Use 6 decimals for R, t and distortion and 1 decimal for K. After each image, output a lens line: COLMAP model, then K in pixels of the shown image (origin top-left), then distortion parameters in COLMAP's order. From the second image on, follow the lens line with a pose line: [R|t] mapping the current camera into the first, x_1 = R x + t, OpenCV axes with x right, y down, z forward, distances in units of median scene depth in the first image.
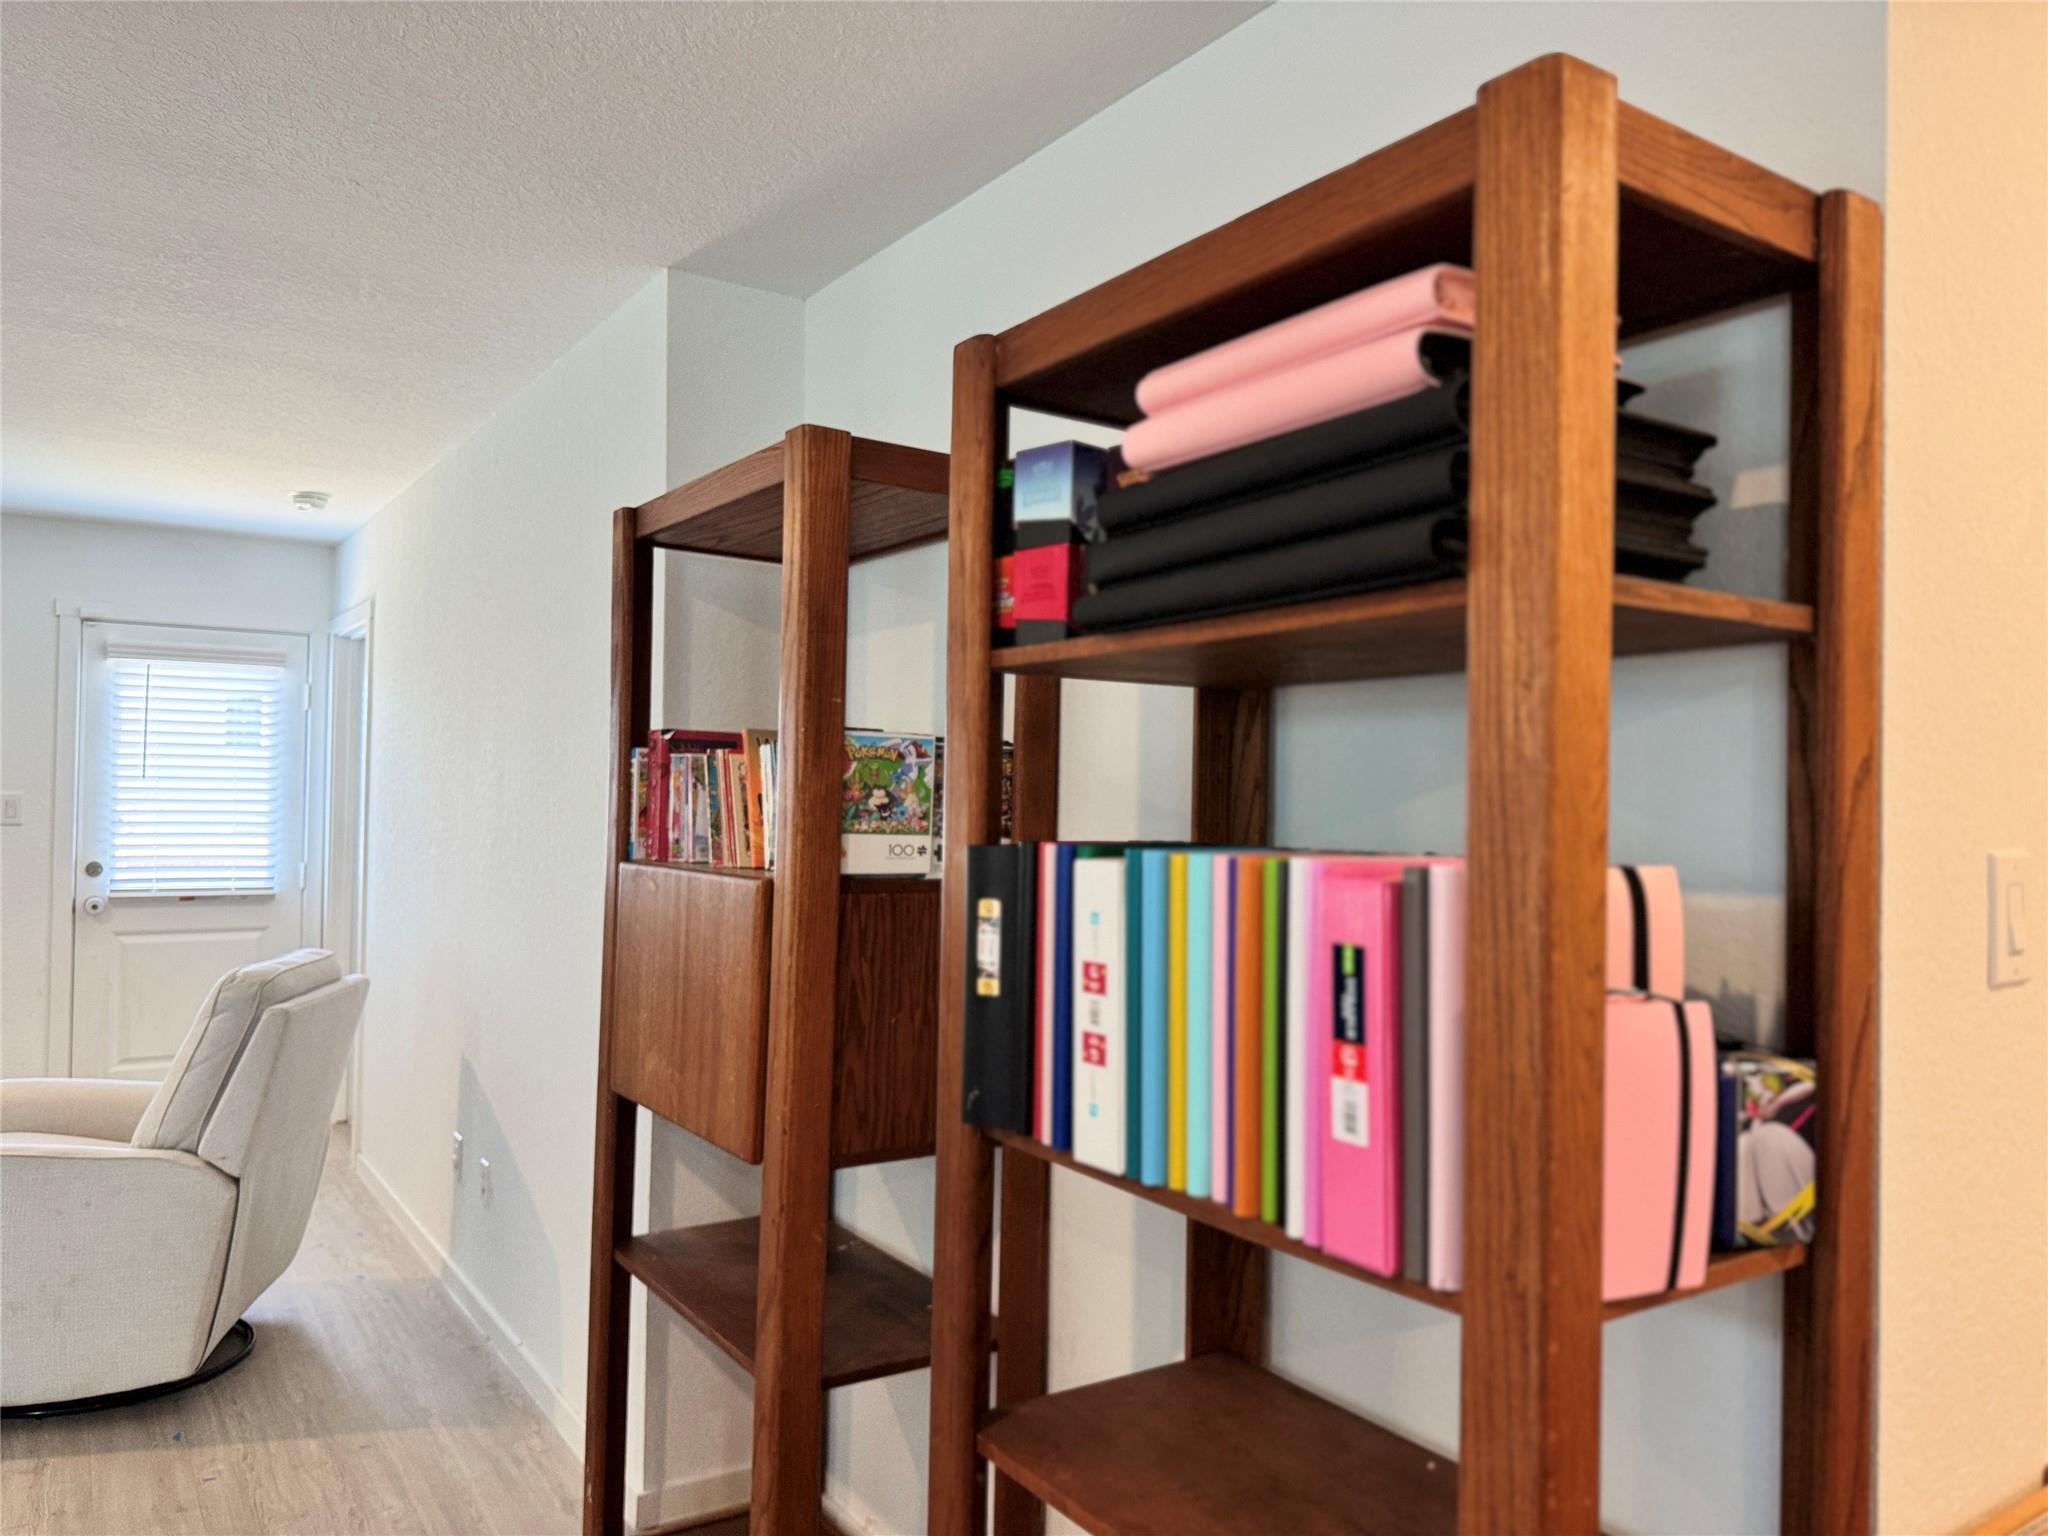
lens RADIAL K [[1440.7, 0, 1060.6], [0, 1440.7, 779.8], [0, 0, 1]] dist [0.043217, -0.057020]
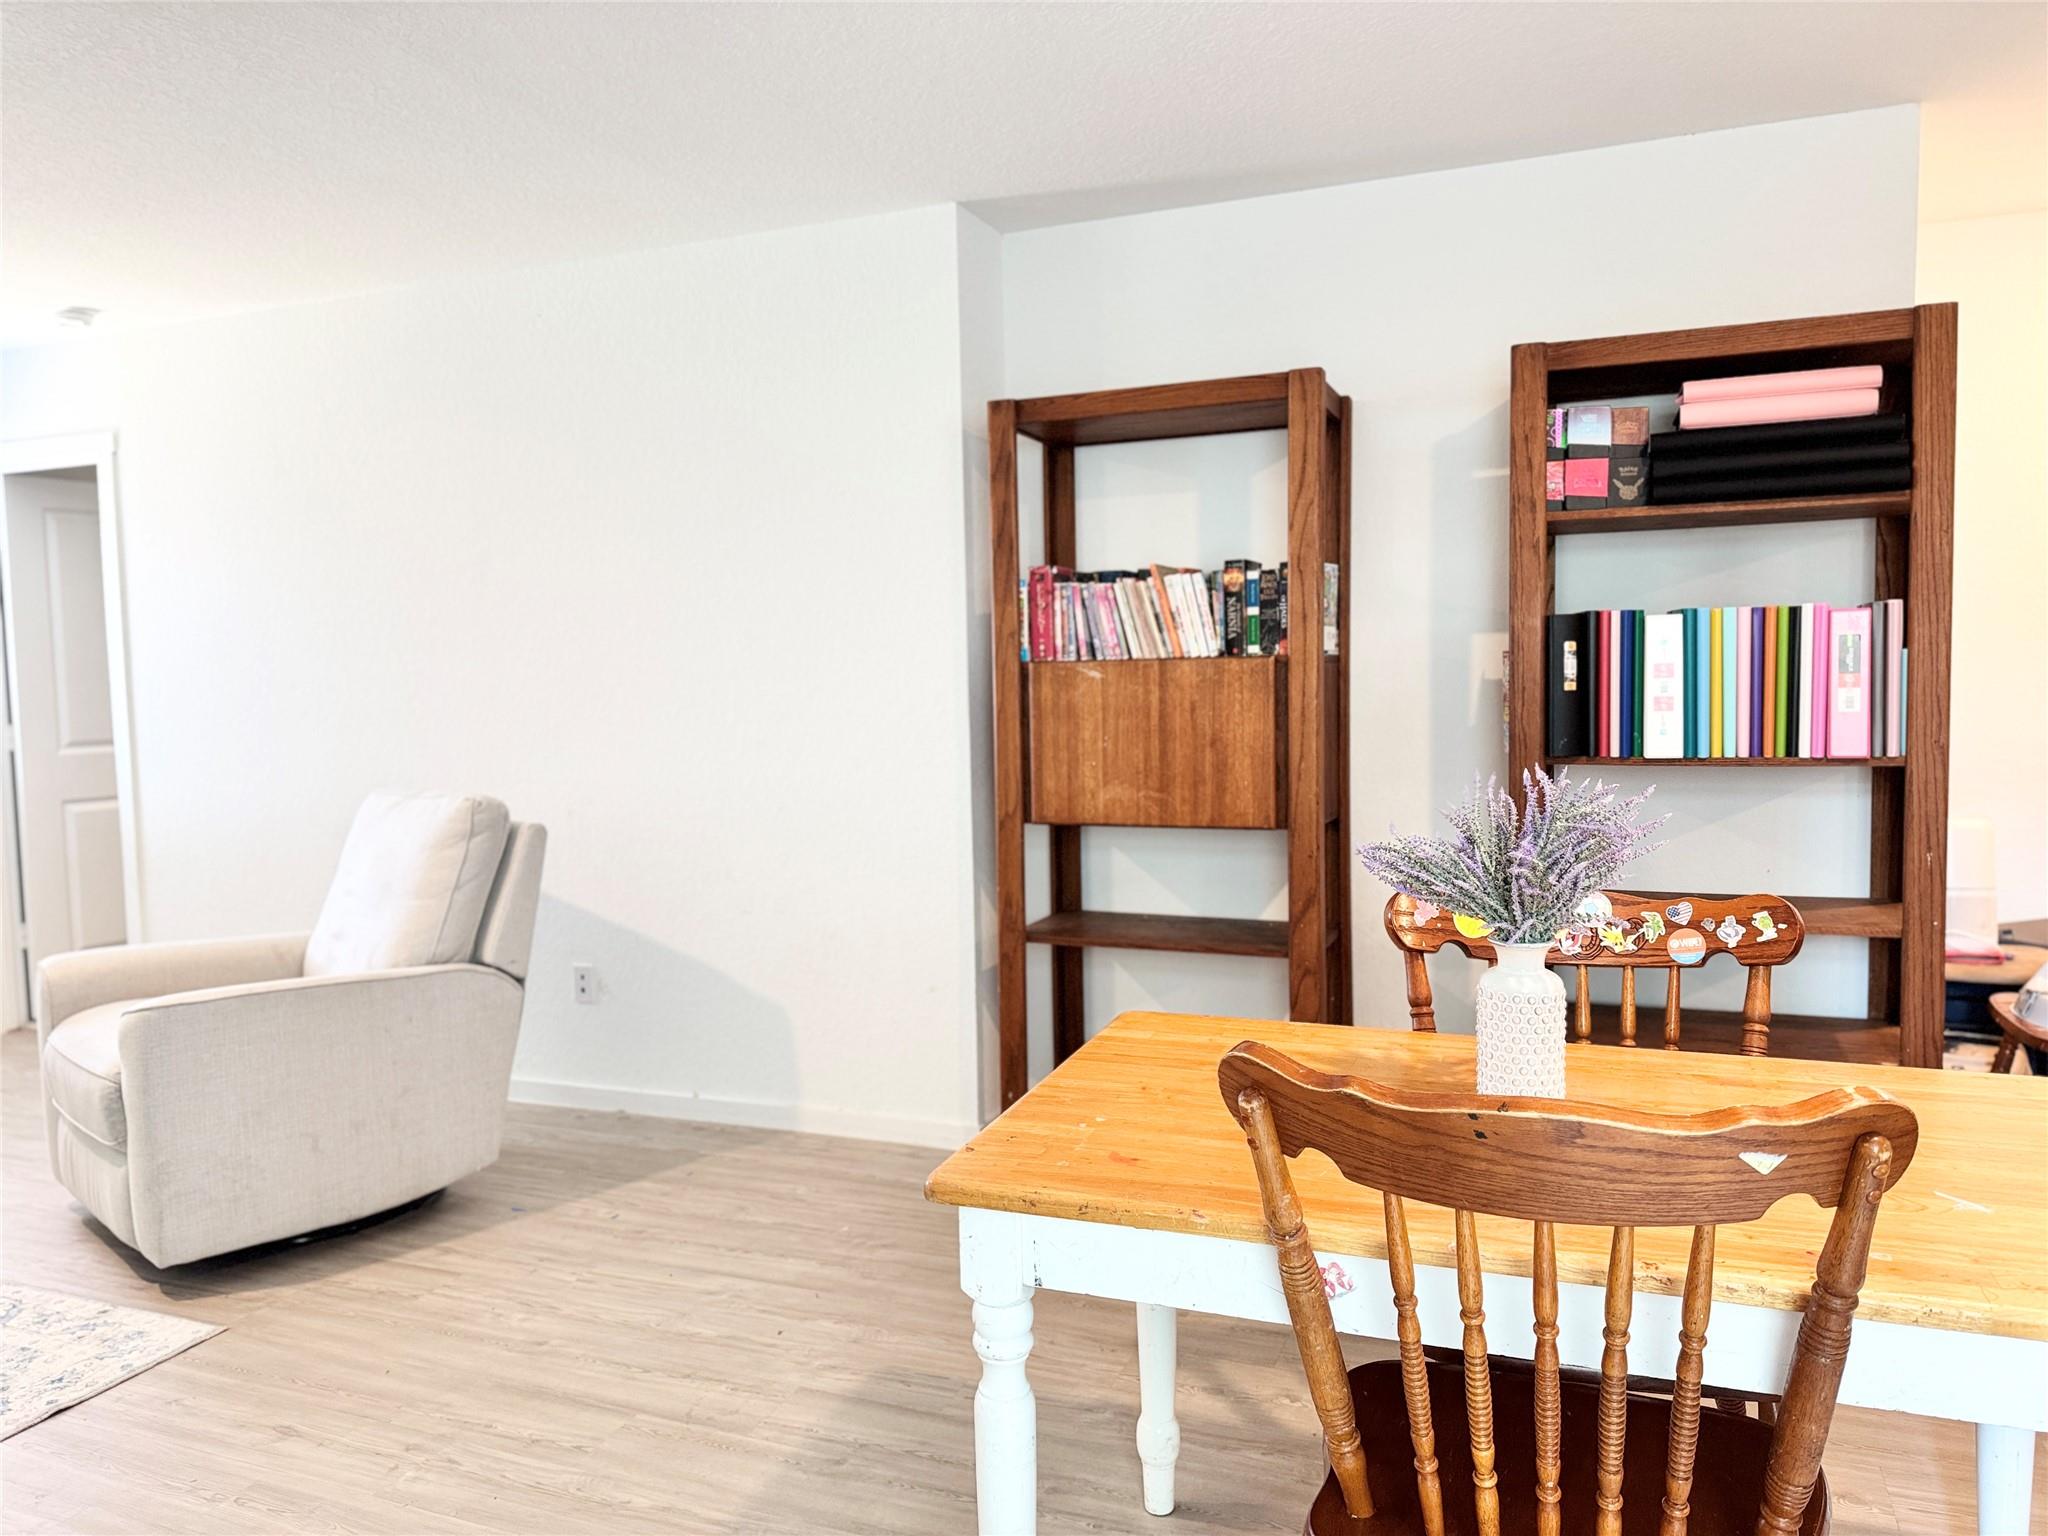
lens RADIAL K [[1440.7, 0, 1033.8], [0, 1440.7, 766.8], [0, 0, 1]] dist [0.043217, -0.057020]
pose [[0.838401, -0.077768, 0.539477, -0.845702], [0.030890, 0.994958, 0.095421, 0.020324], [-0.544177, -0.063336, 0.836576, -0.129169]]
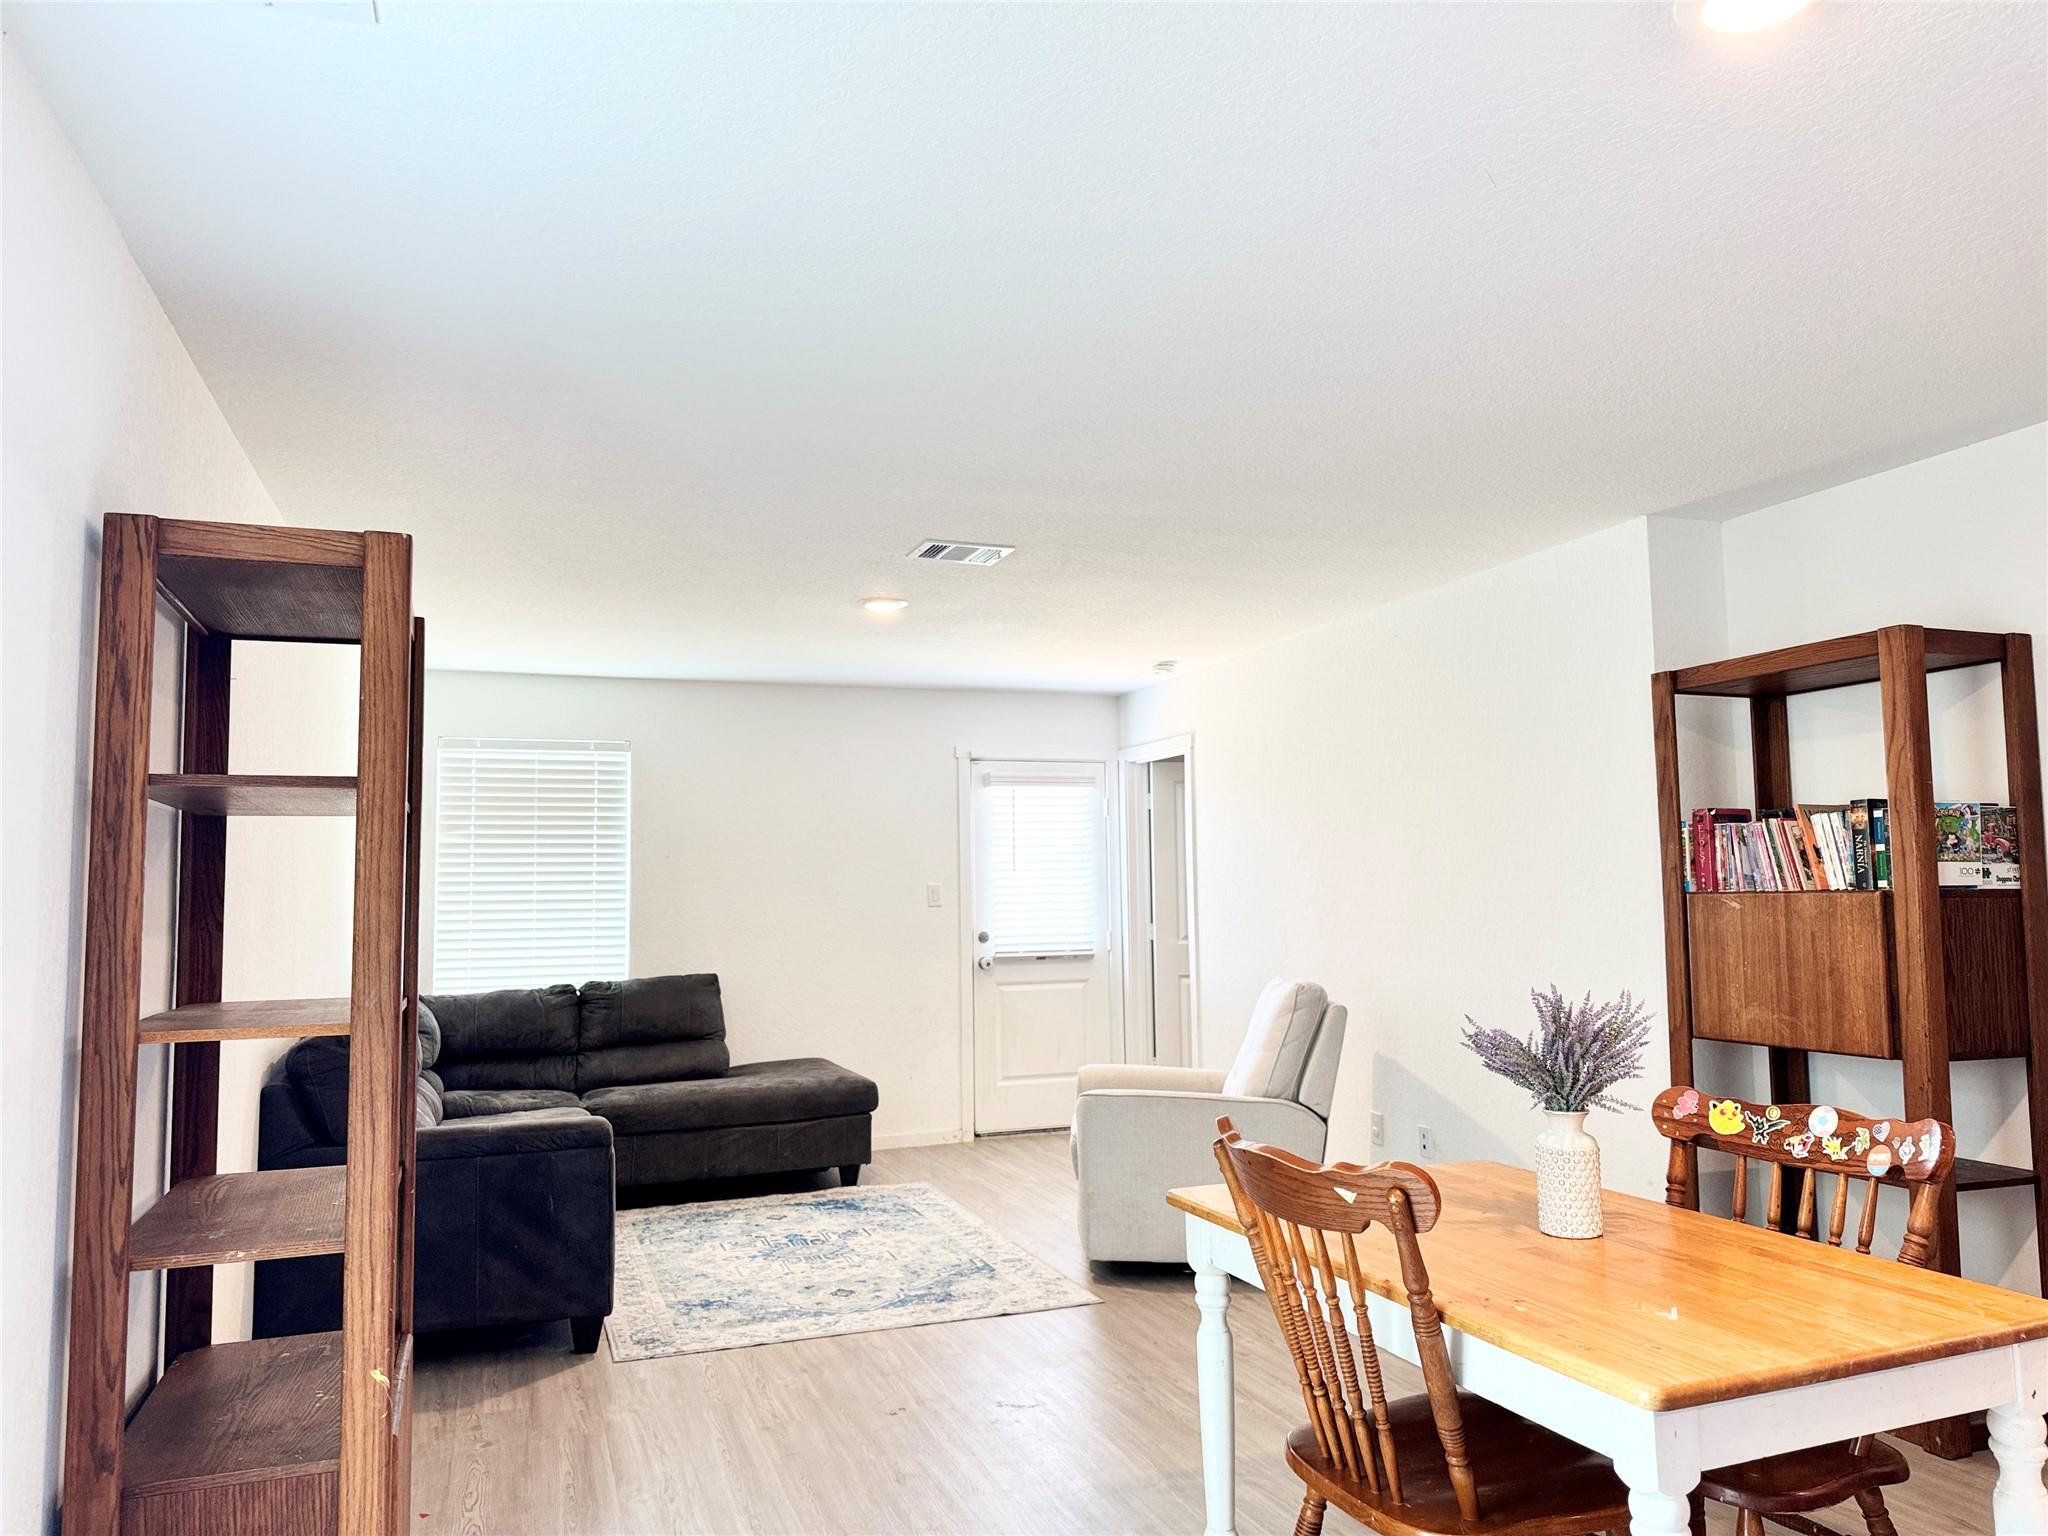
lens RADIAL K [[1440.7, 0, 1025.5], [0, 1440.7, 767.5], [0, 0, 1]] dist [0.043217, -0.057020]
pose [[0.965109, -0.055419, -0.255917, -0.474870], [0.036507, 0.996279, -0.078070, 0.013905], [0.259291, 0.066004, 0.963541, -0.589241]]
